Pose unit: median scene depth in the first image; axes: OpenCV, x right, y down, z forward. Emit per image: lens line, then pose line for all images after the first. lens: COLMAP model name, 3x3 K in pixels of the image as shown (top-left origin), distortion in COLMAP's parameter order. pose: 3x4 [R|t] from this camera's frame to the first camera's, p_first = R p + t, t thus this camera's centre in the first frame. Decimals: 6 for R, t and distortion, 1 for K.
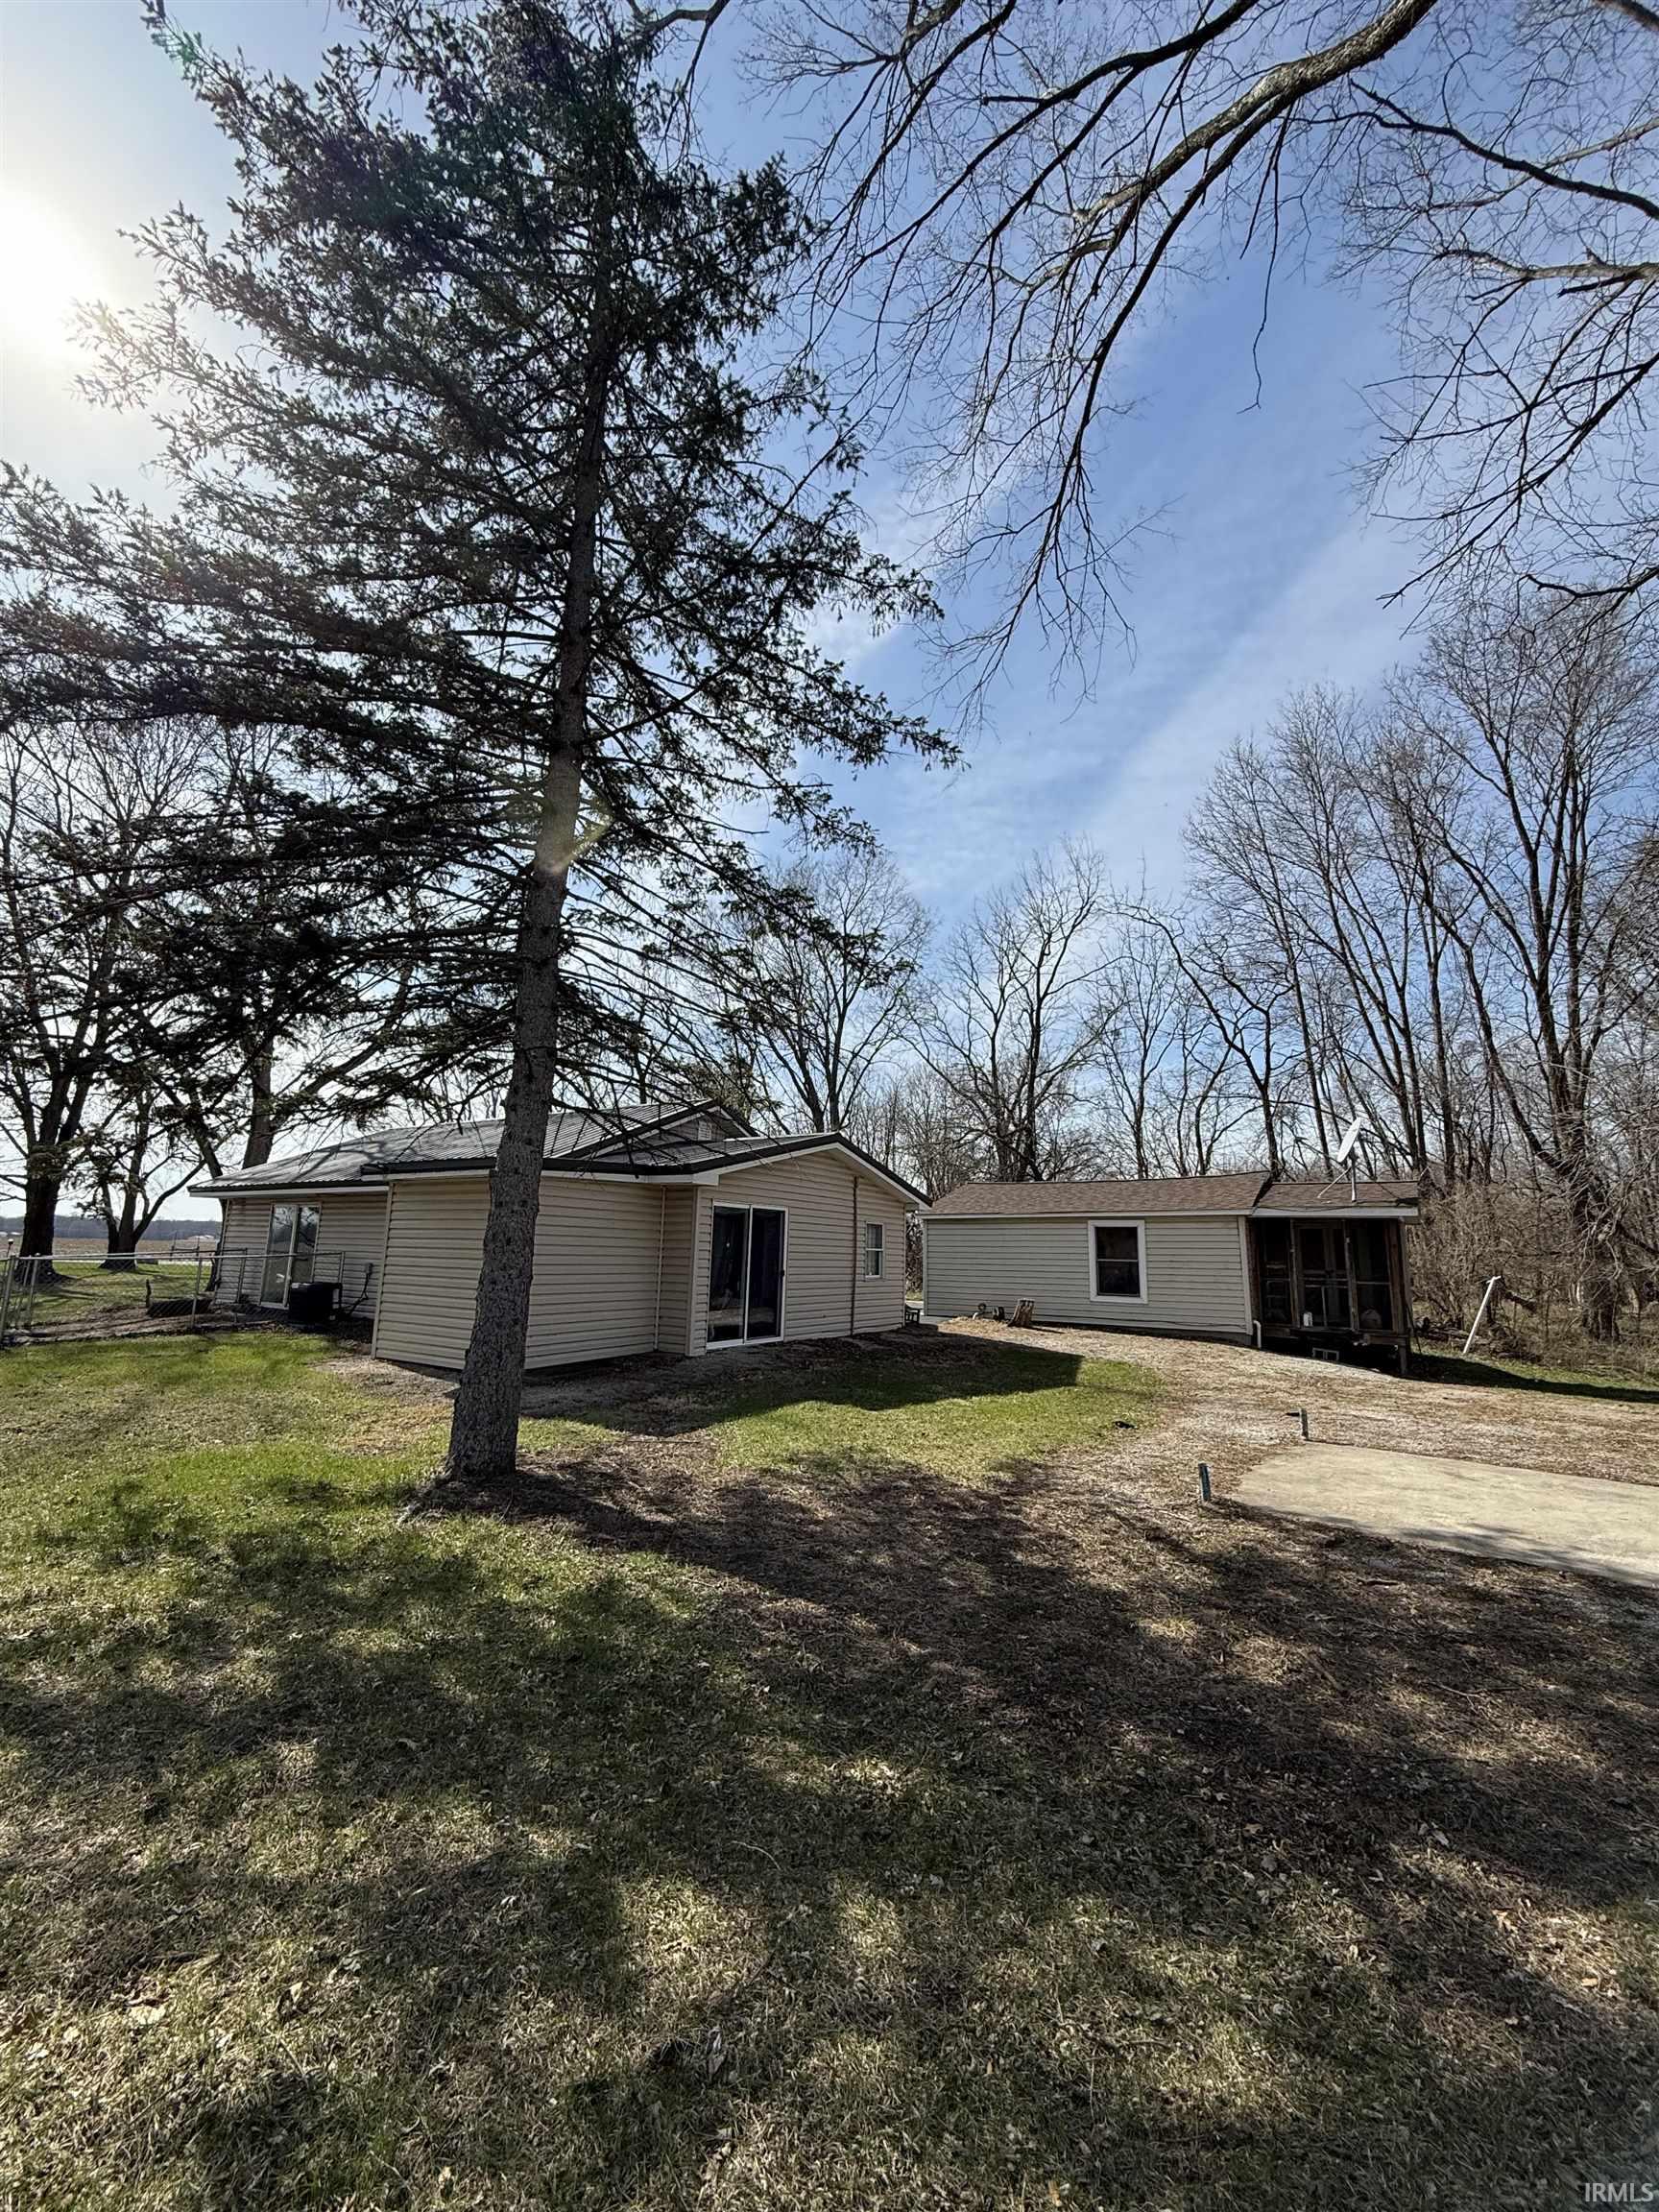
lens RADIAL K [[875.3, 0, 829.5], [0, 875.3, 1106.0], [0, 0, 1]] dist [-0.000833, 0.000271]
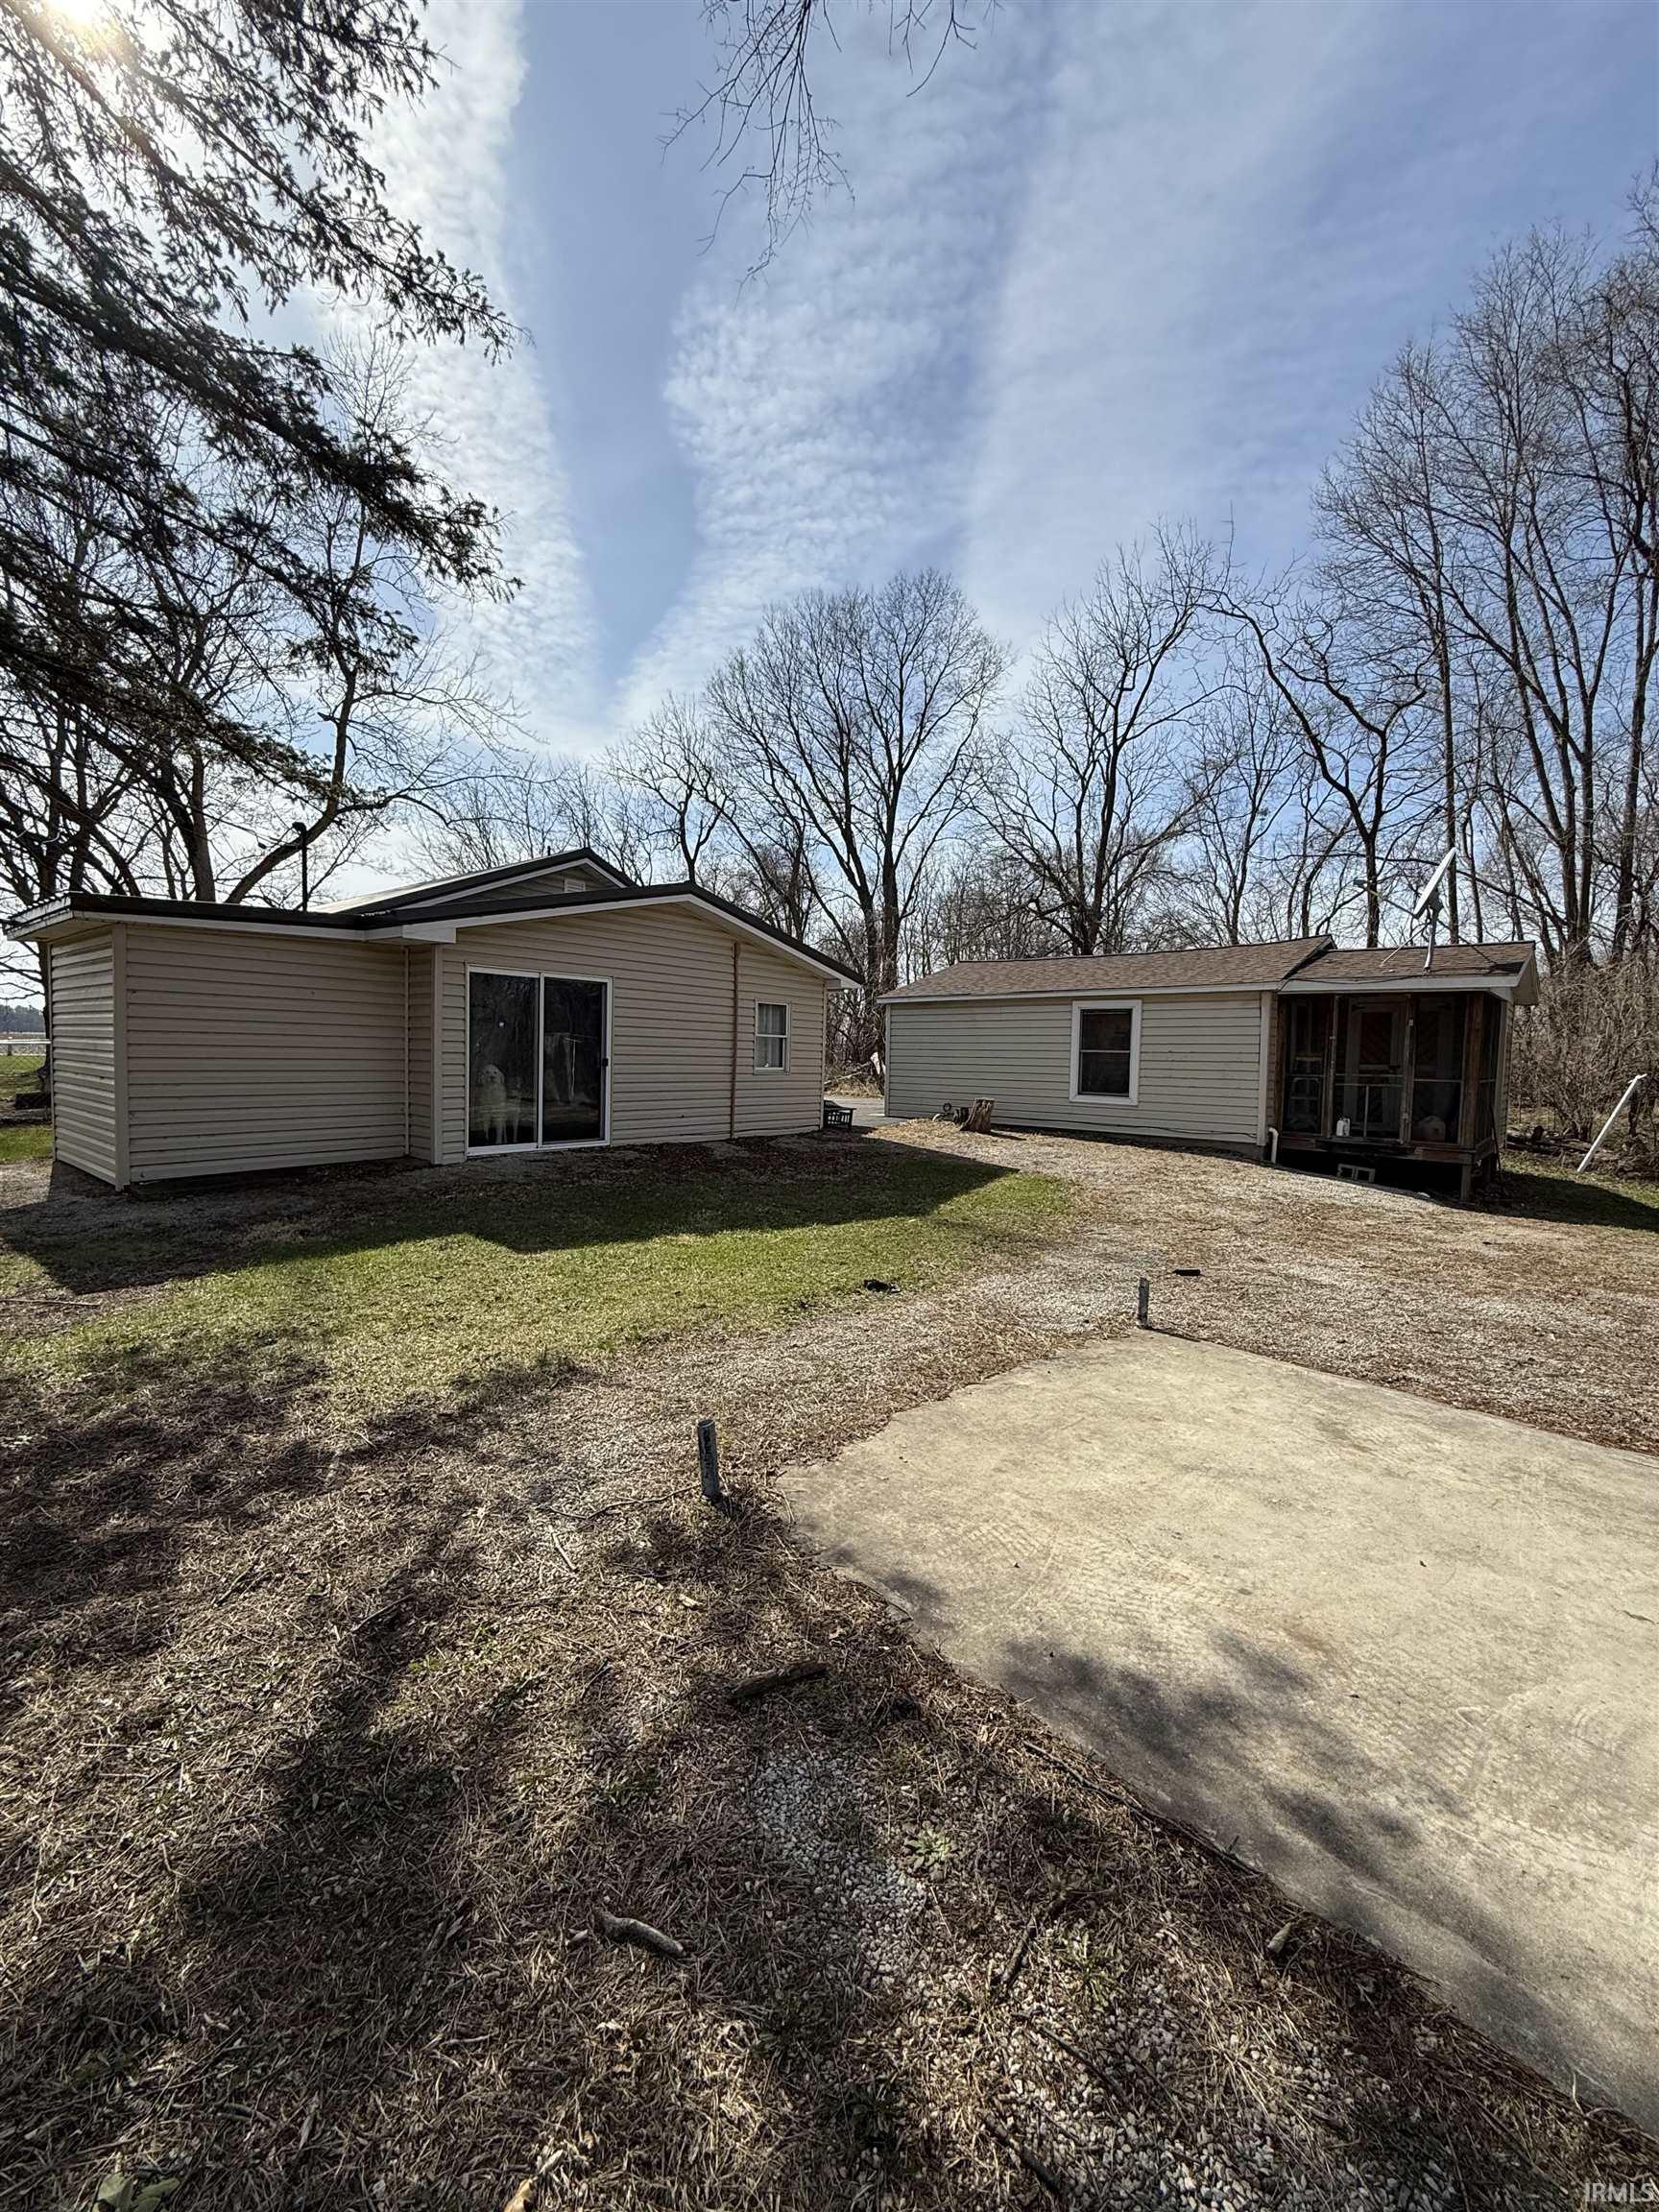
lens RADIAL K [[875.3, 0, 829.5], [0, 875.3, 1106.0], [0, 0, 1]] dist [-0.000833, 0.000271]
pose [[0.991142, 0.010501, -0.132394, 0.168447], [0.019353, 0.974809, 0.222199, 0.039749], [0.131392, -0.222793, 0.965971, 0.174550]]
